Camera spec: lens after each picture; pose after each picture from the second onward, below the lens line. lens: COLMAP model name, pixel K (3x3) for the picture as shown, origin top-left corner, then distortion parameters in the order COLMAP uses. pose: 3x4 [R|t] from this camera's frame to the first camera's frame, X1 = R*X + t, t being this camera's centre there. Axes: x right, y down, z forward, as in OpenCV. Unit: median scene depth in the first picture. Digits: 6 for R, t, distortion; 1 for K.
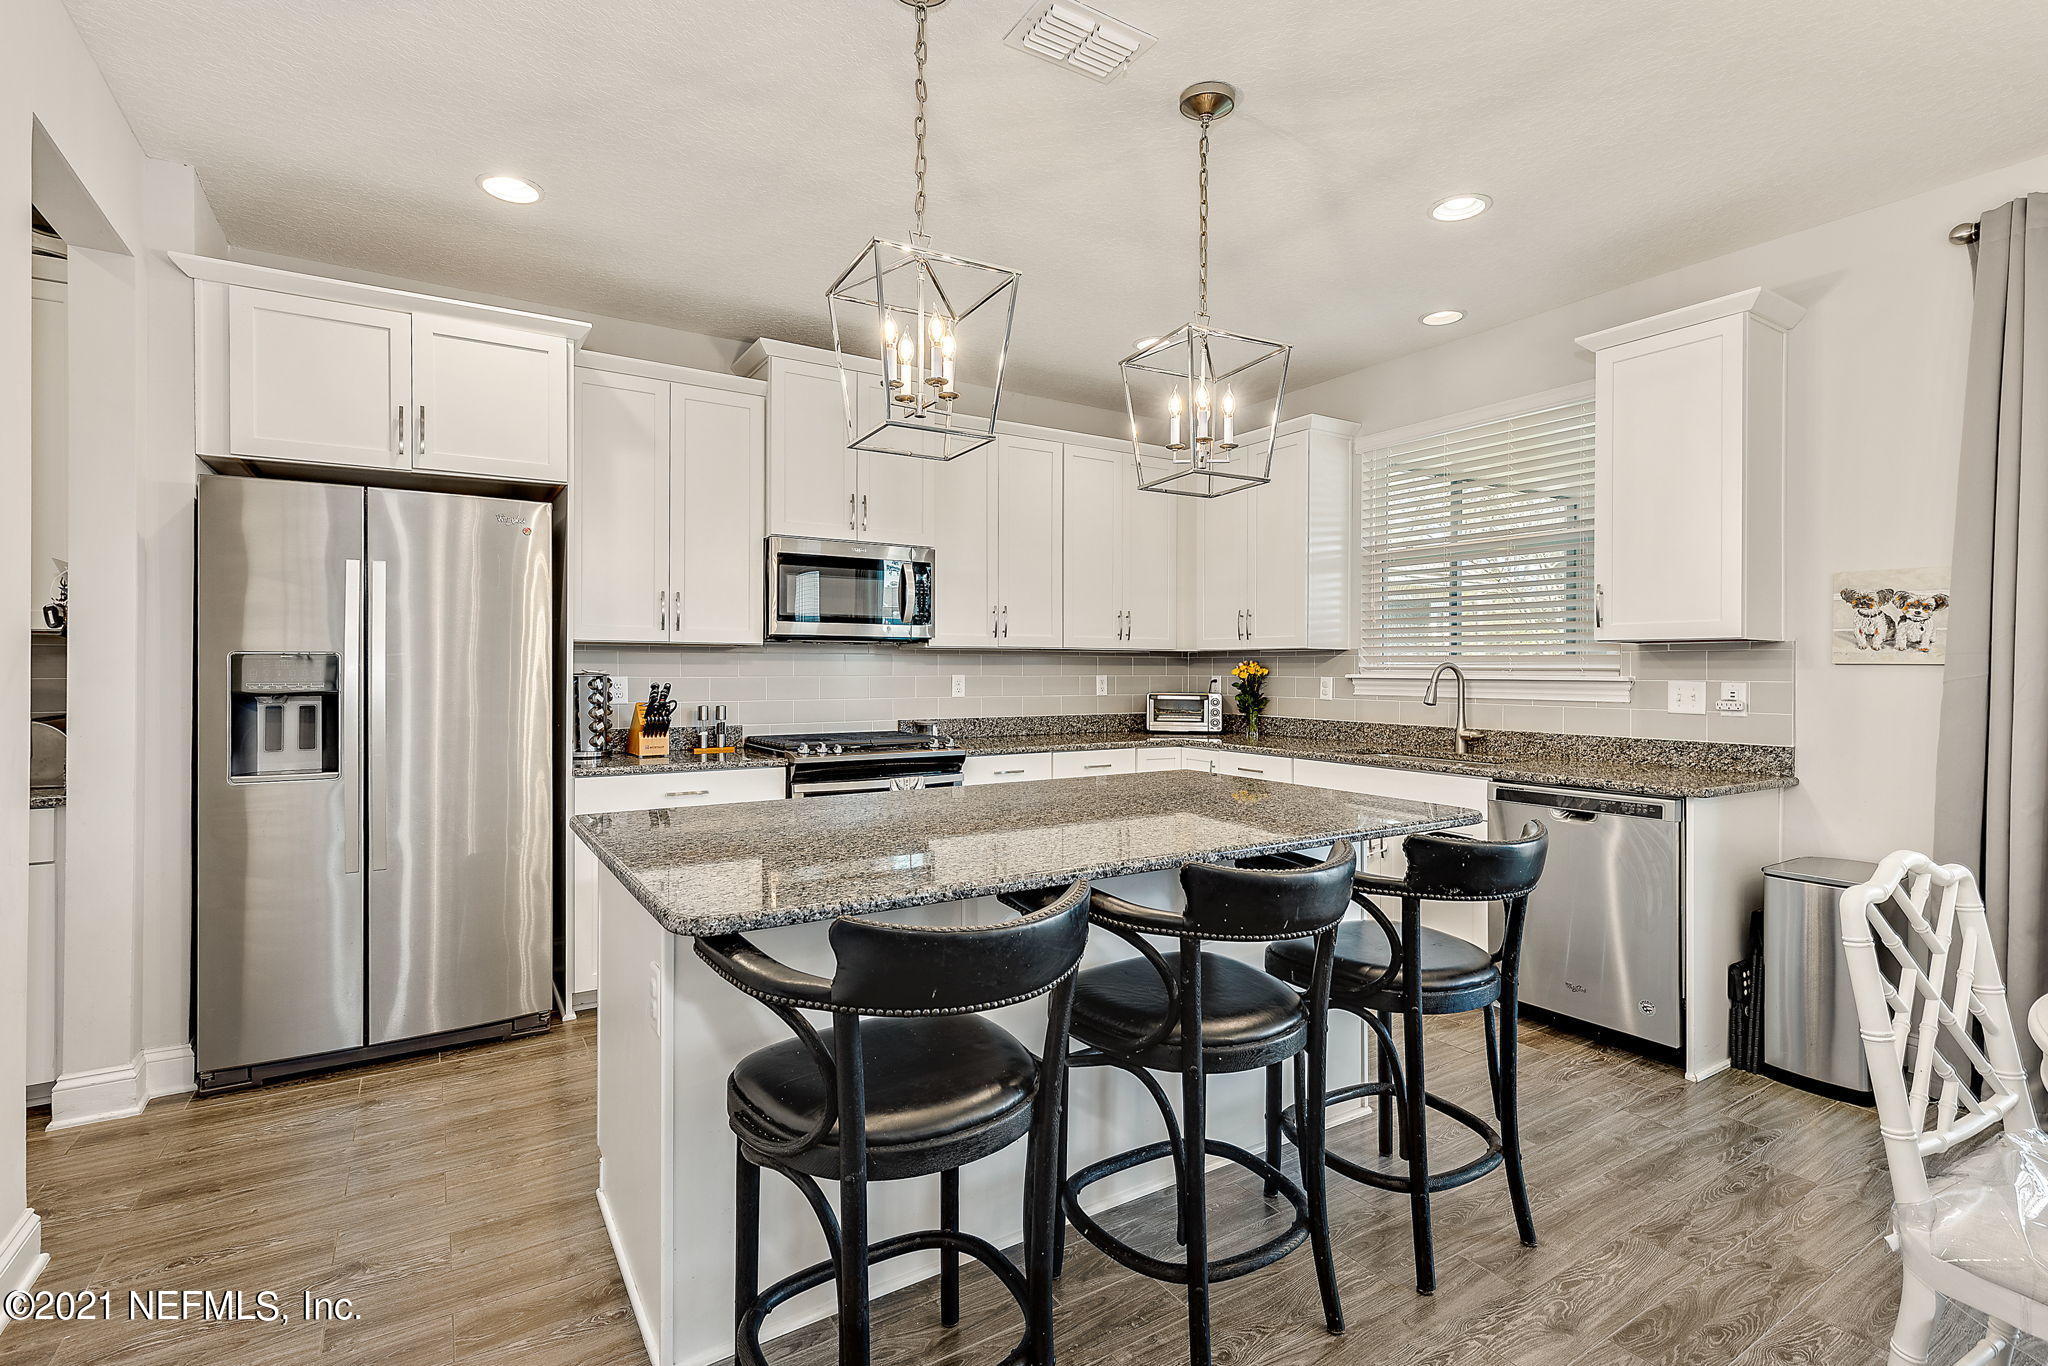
lens RADIAL K [[944.6, 0, 1023.7], [0, 944.6, 670.7], [0, 0, 1]] dist [0.000242, -0.000236]
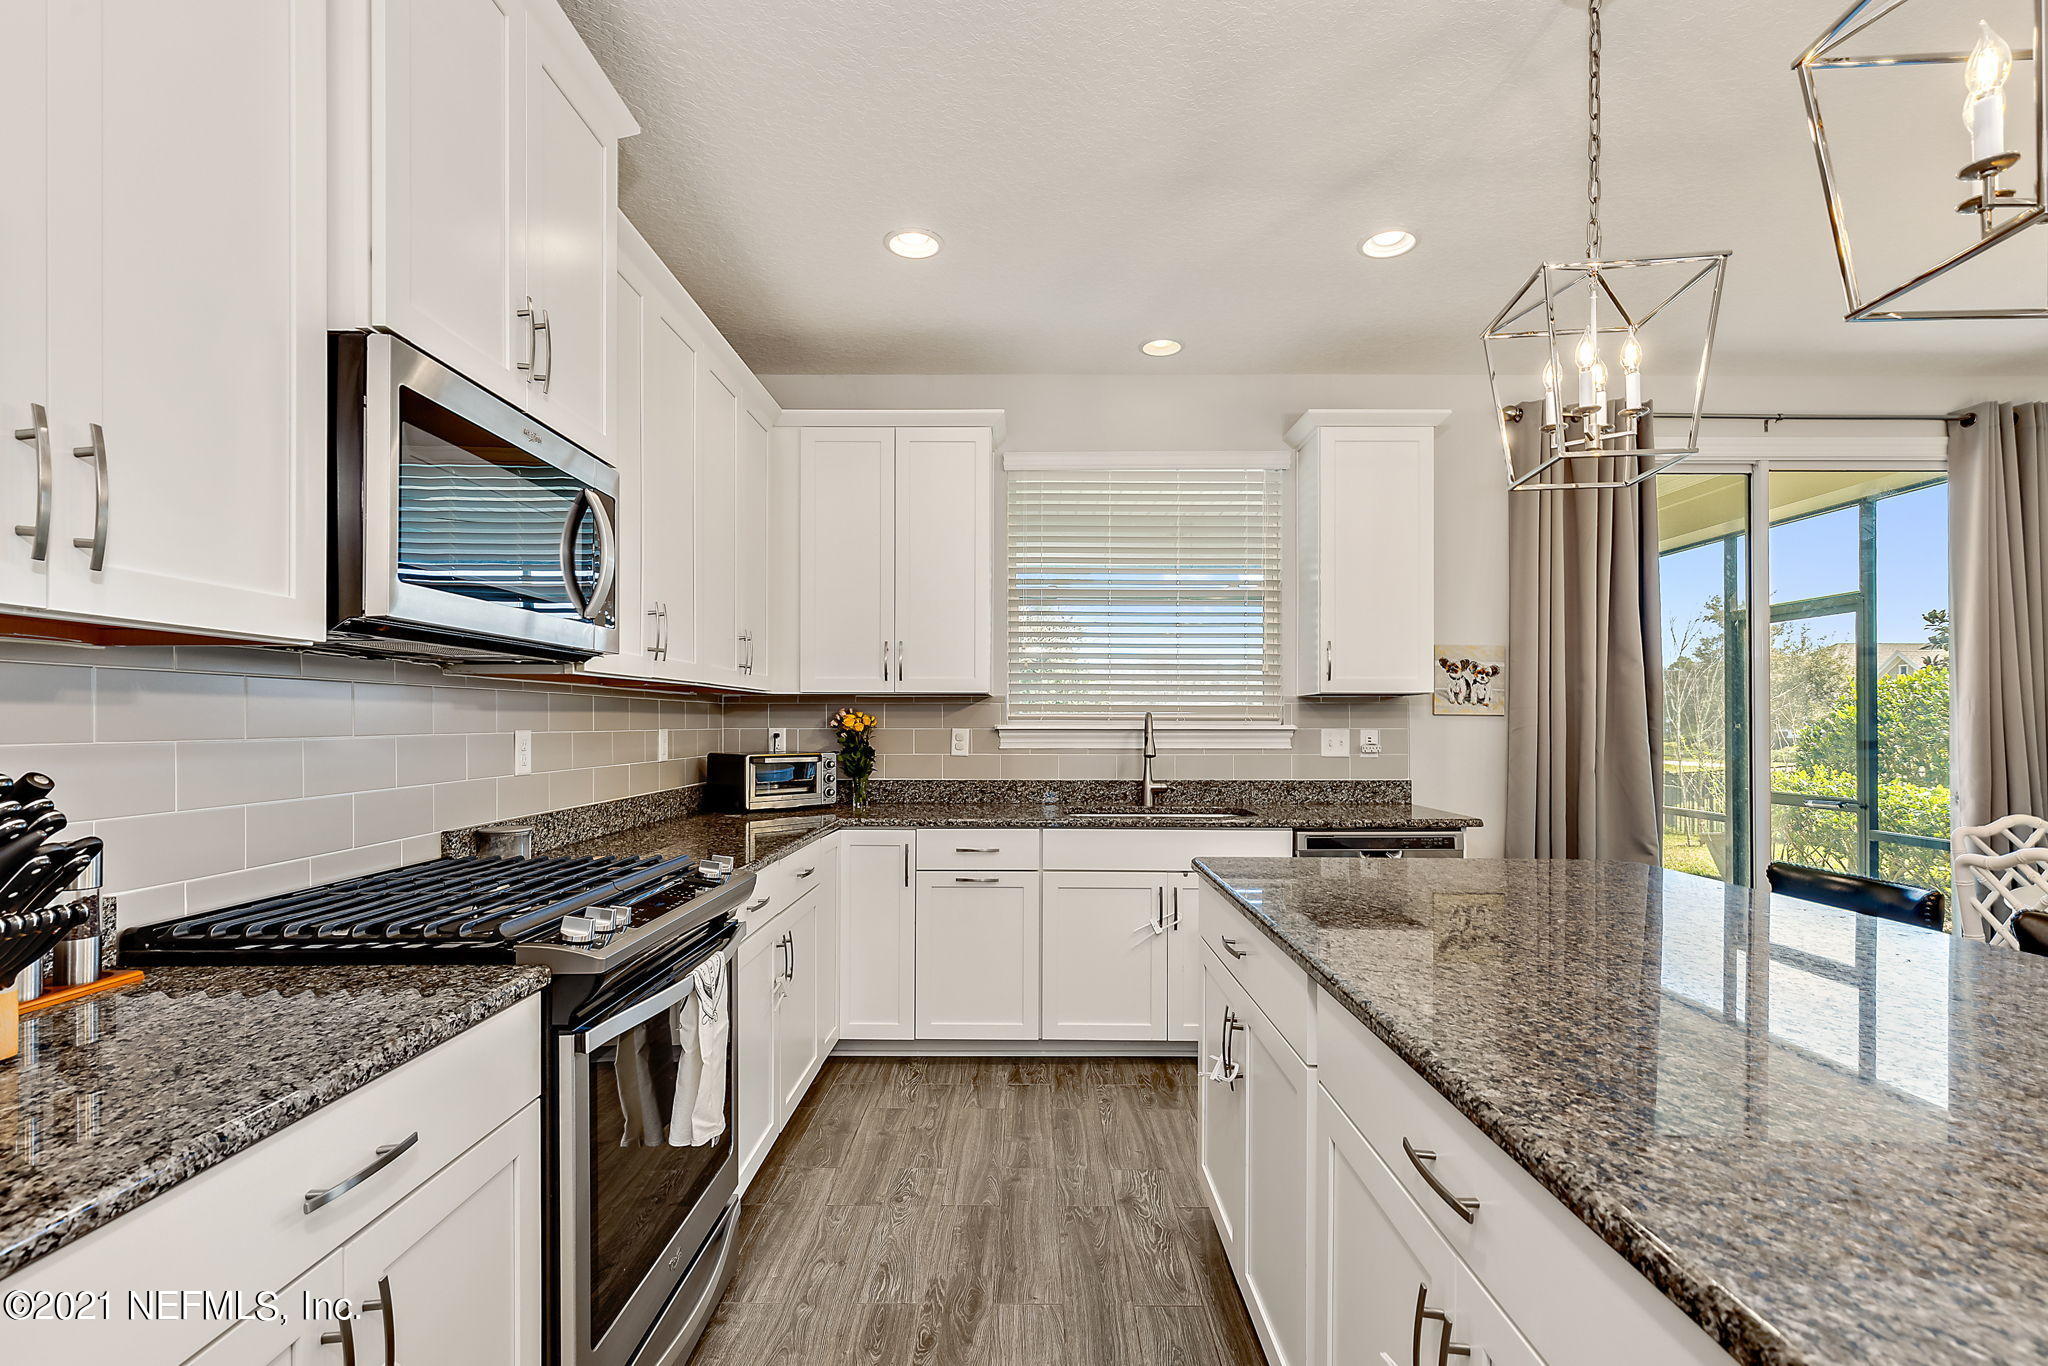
lens RADIAL K [[943.0, 0, 1023.5], [0, 943.0, 724.2], [0, 0, 1]] dist [-0.000378, -0.000105]
pose [[0.535950, -0.005155, 0.844234, -0.456564], [0.002223, 0.999987, 0.004695, -0.001177], [-0.844247, -0.000640, 0.535954, 0.652056]]
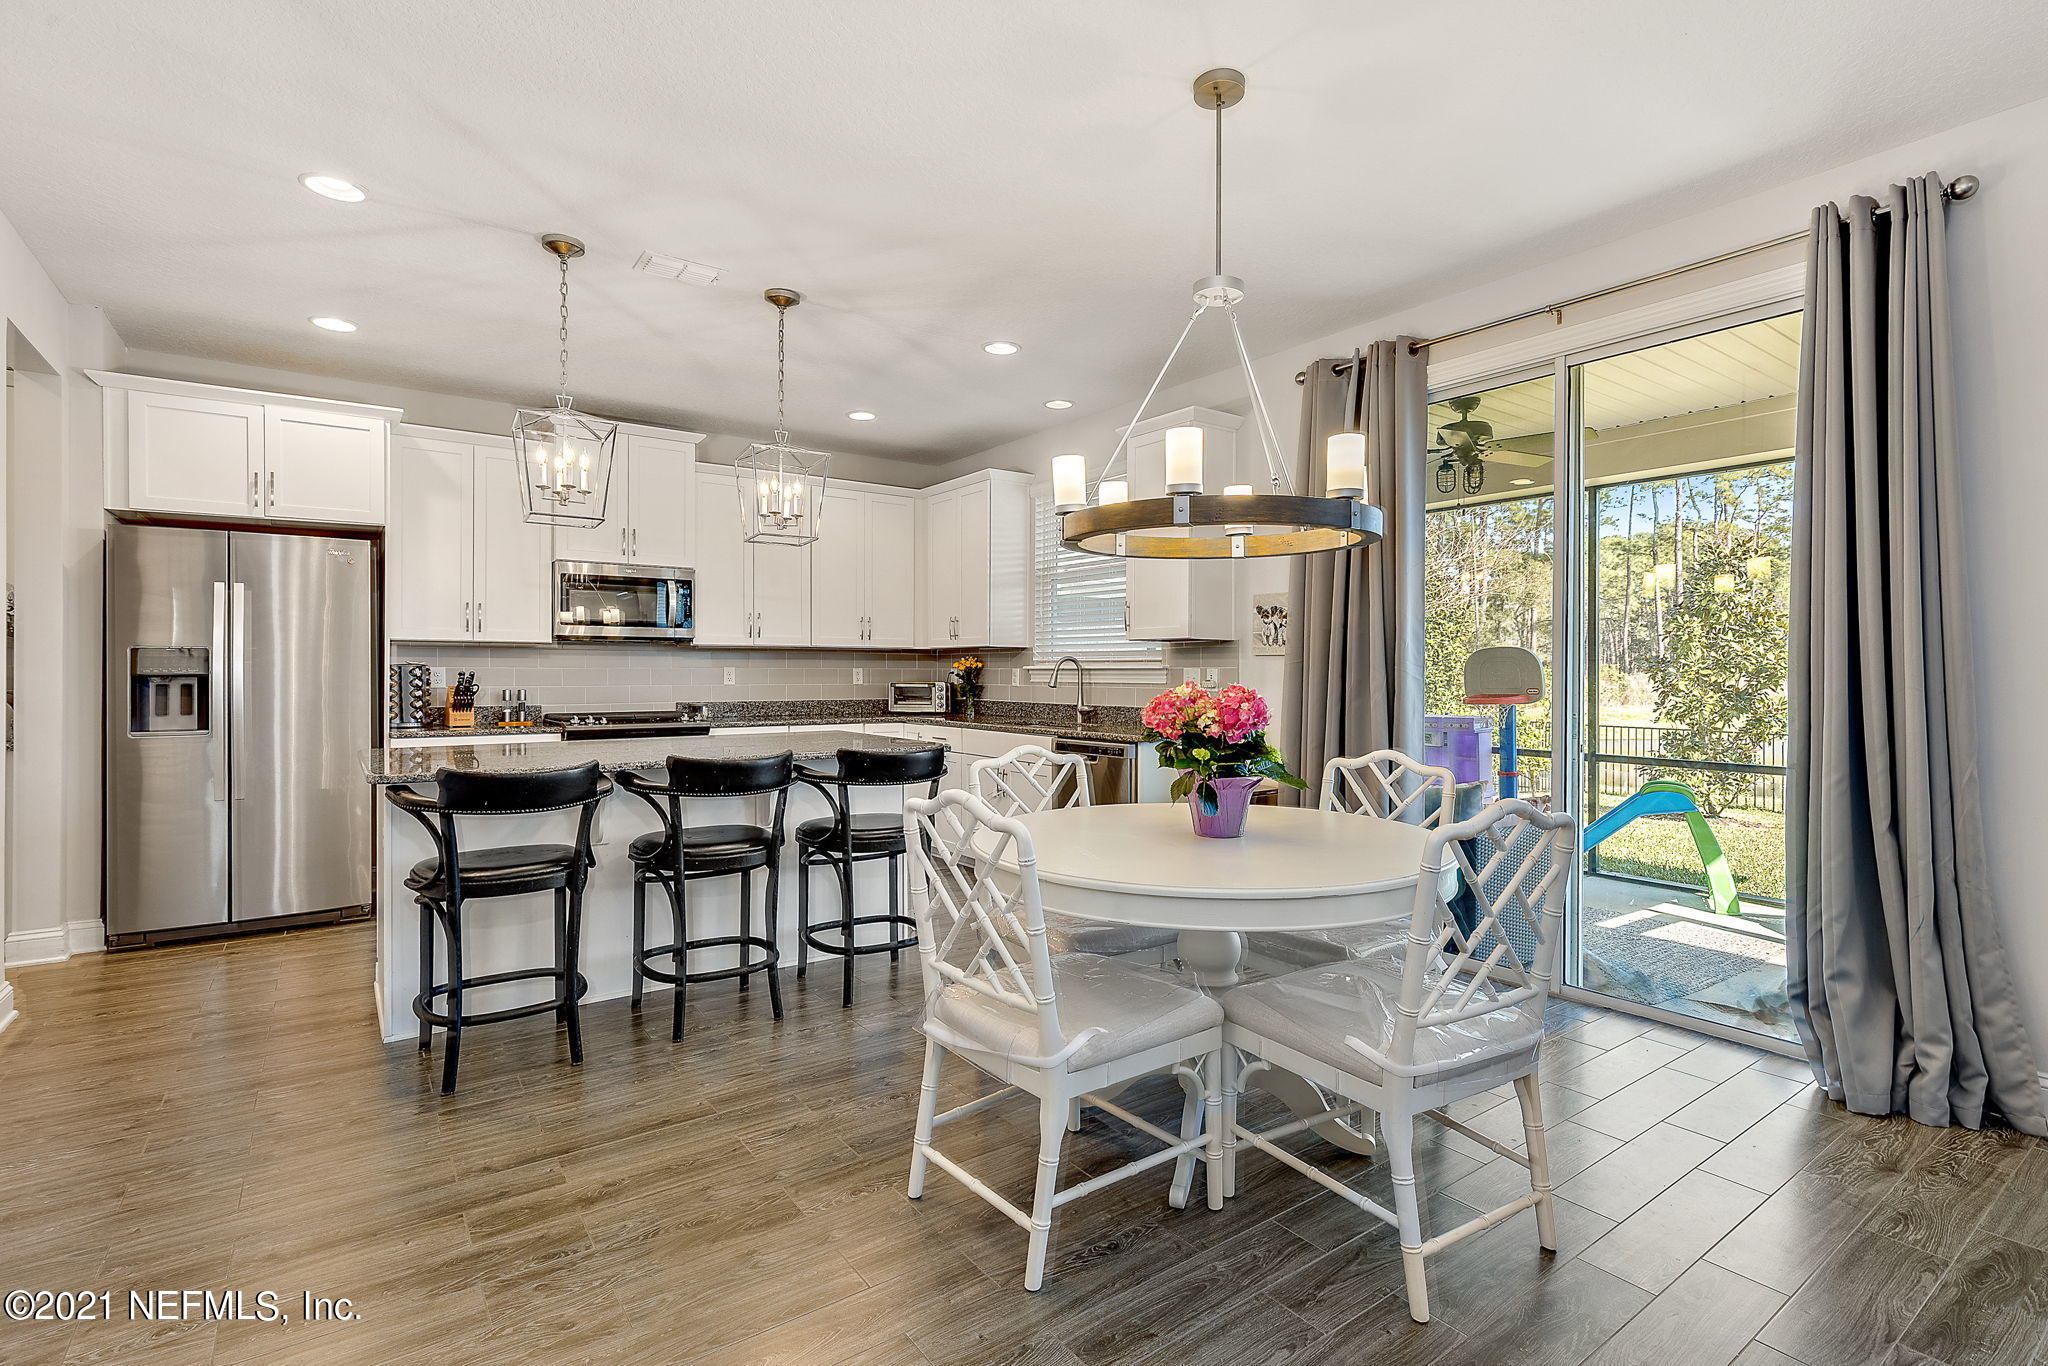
lens RADIAL K [[963.4, 0, 1022.7], [0, 963.4, 675.1], [0, 0, 1]] dist [-0.000832, 0.000110]
pose [[0.998273, -0.001091, 0.058741, 0.322229], [0.000991, 0.999998, 0.001732, 0.017018], [-0.058742, -0.001670, 0.998272, -0.406251]]
